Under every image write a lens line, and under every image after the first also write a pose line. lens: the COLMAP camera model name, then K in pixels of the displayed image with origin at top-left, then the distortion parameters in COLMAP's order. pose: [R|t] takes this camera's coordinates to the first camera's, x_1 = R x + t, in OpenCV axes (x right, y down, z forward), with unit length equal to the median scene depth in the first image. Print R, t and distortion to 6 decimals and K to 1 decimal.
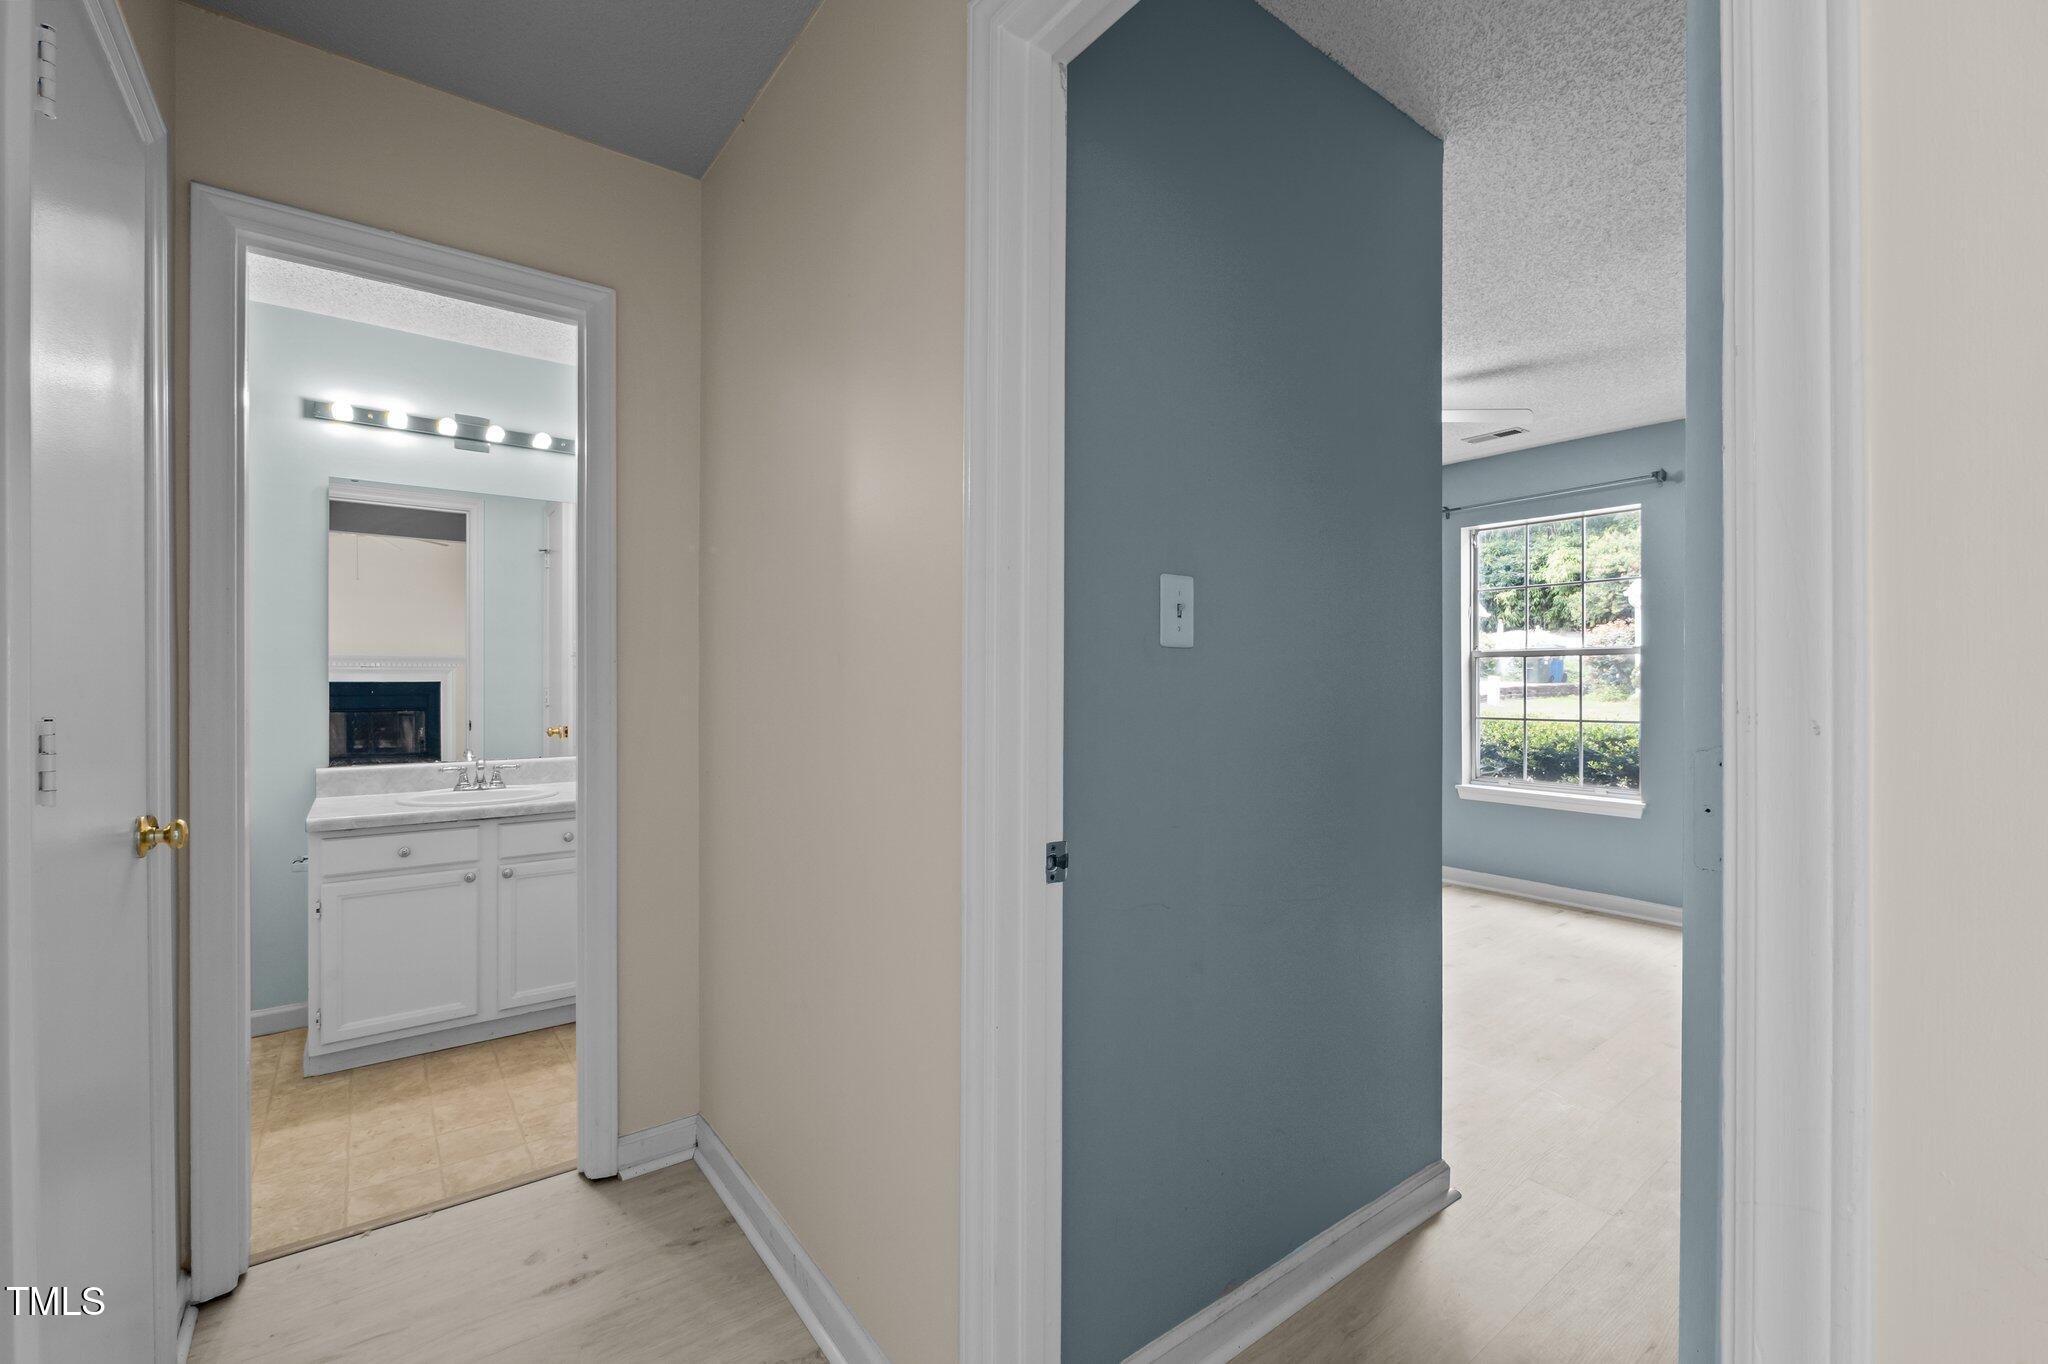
lens RADIAL K [[860.4, 0, 1019.0], [0, 860.4, 684.8], [0, 0, 1]] dist [-0.006331, 0.001116]
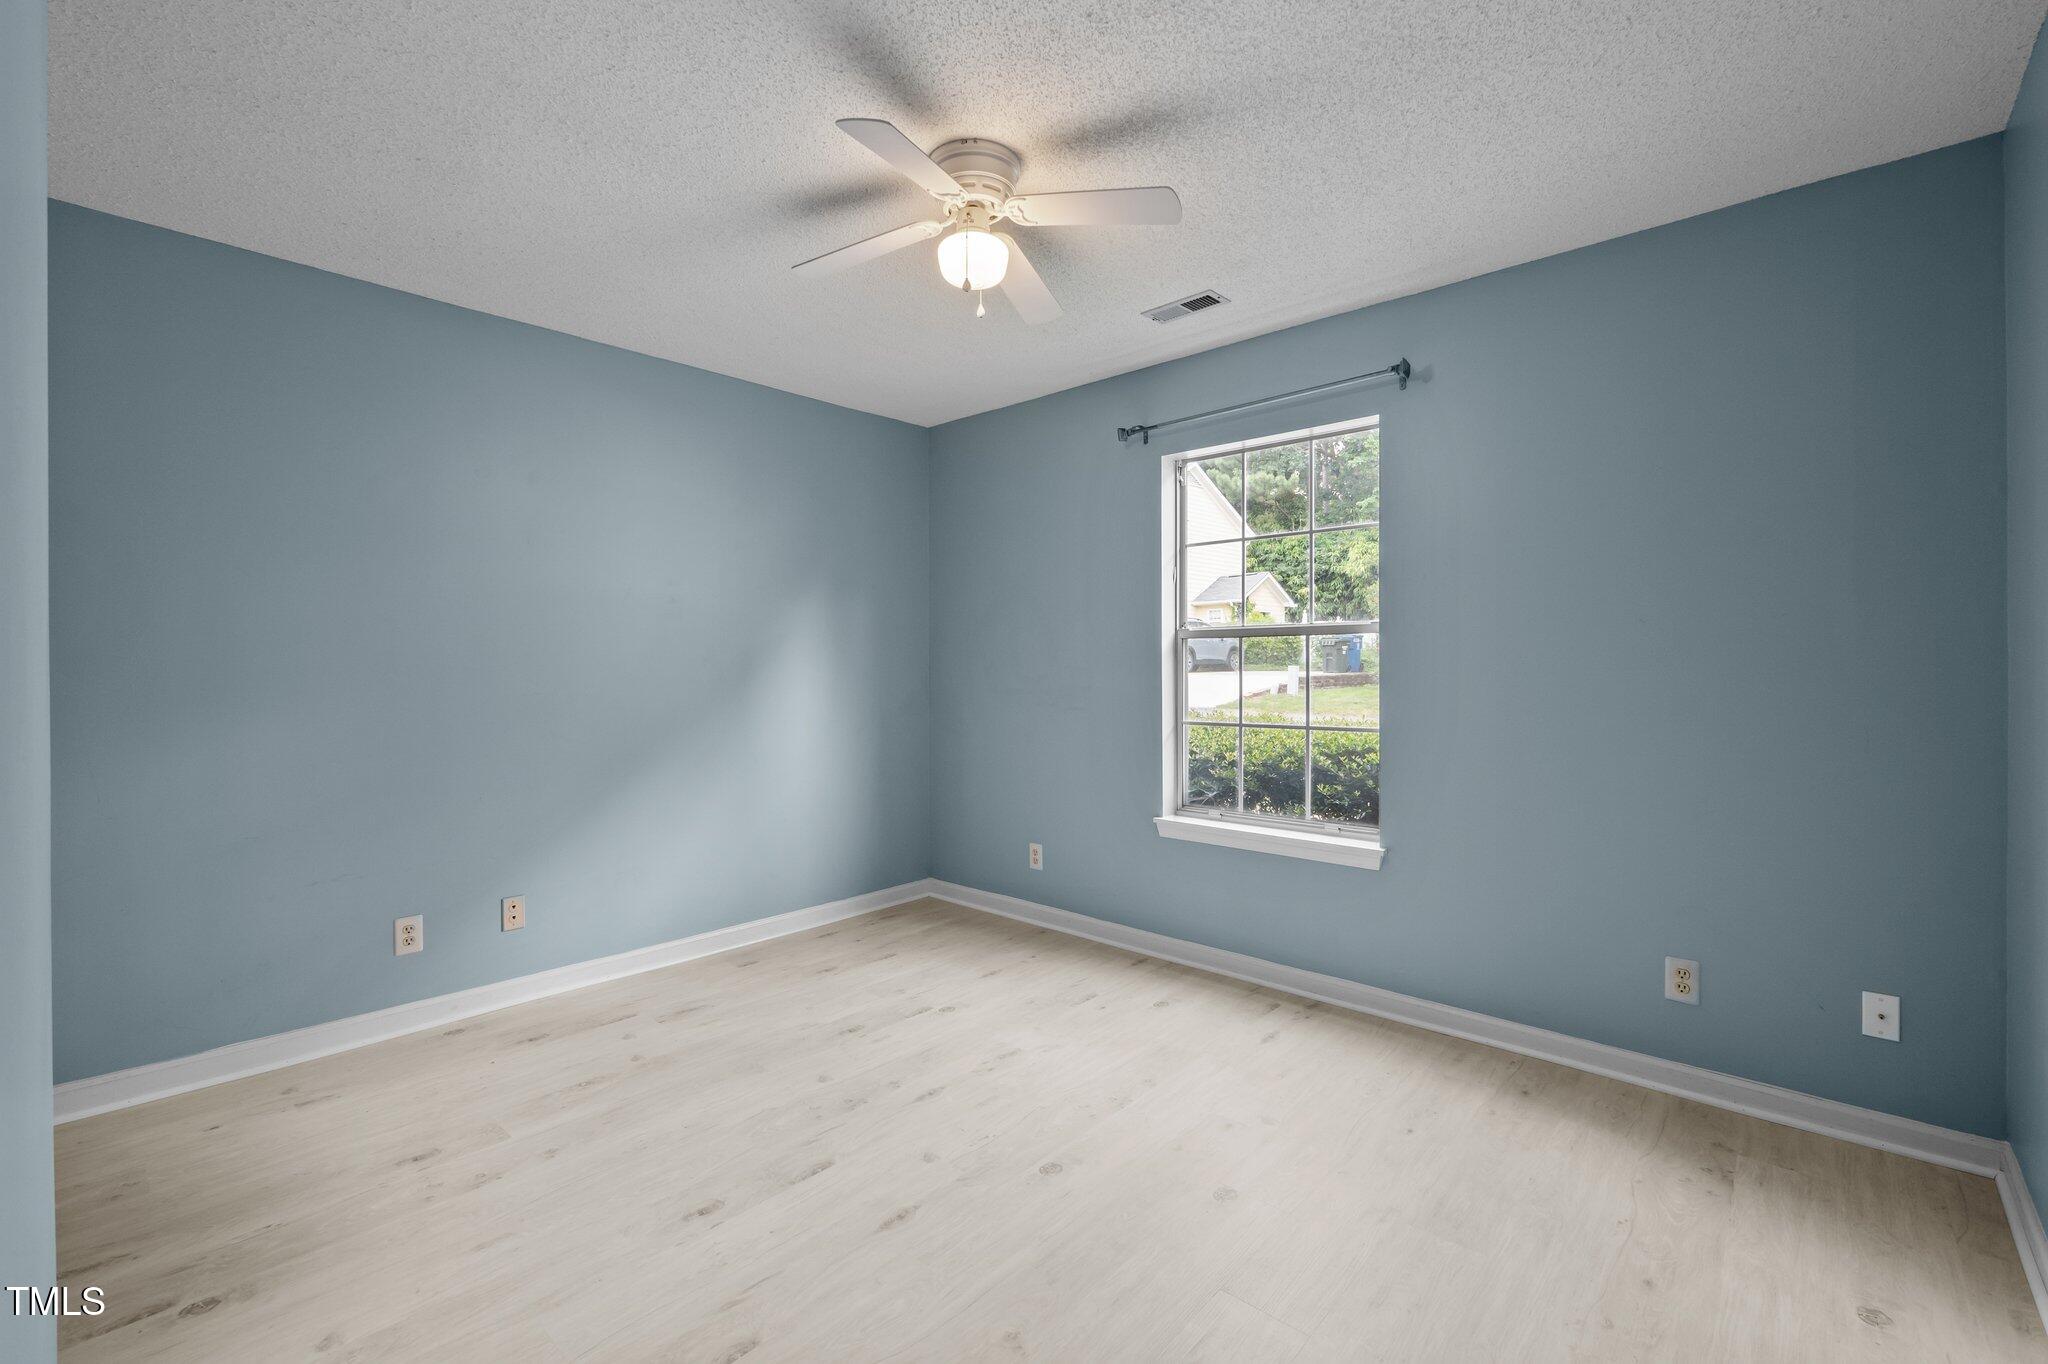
lens RADIAL K [[860.4, 0, 1035.5], [0, 860.4, 677.3], [0, 0, 1]] dist [-0.006331, 0.001116]
pose [[0.981686, -0.001322, 0.190499, 0.281060], [0.000627, 0.999993, 0.003706, -0.002174], [-0.190503, -0.003518, 0.981680, 0.325884]]
